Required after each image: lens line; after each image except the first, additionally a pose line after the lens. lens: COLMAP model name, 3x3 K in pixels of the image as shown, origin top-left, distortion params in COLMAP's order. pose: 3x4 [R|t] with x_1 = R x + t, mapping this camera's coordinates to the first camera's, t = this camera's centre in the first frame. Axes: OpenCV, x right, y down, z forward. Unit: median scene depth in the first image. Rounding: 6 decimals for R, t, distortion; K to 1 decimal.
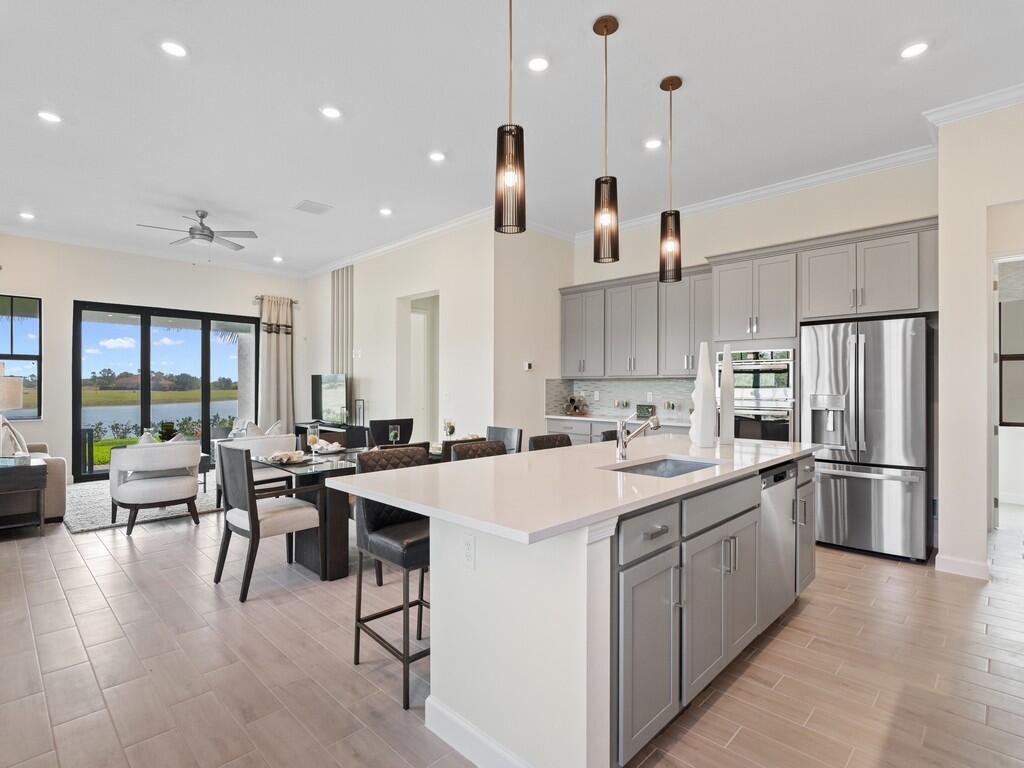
lens RADIAL K [[515.3, 0, 517.6], [0, 515.3, 387.8], [0, 0, 1]] dist [-0.003838, -0.000251]
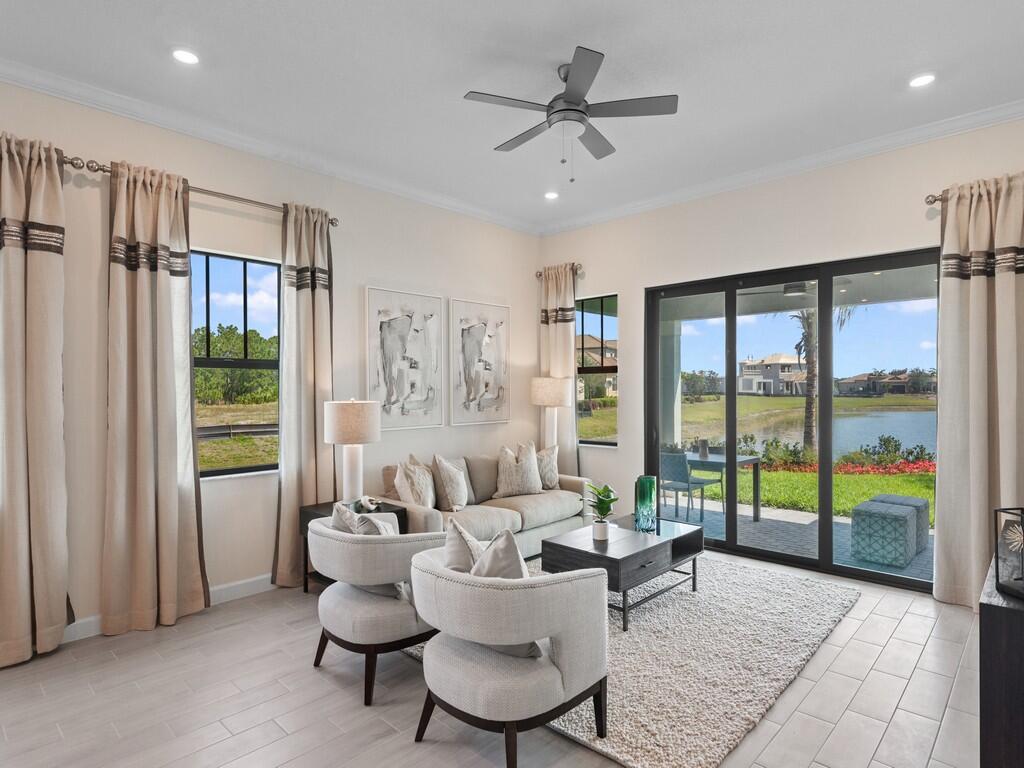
lens RADIAL K [[575.6, 0, 511.2], [0, 575.6, 391.3], [0, 0, 1]] dist [-0.004266, -0.000297]
pose [[0.007378, 0.004979, -0.999960, -0.076755], [0.005779, 0.999971, 0.005022, -0.044834], [0.999956, -0.005816, 0.007349, 1.228009]]
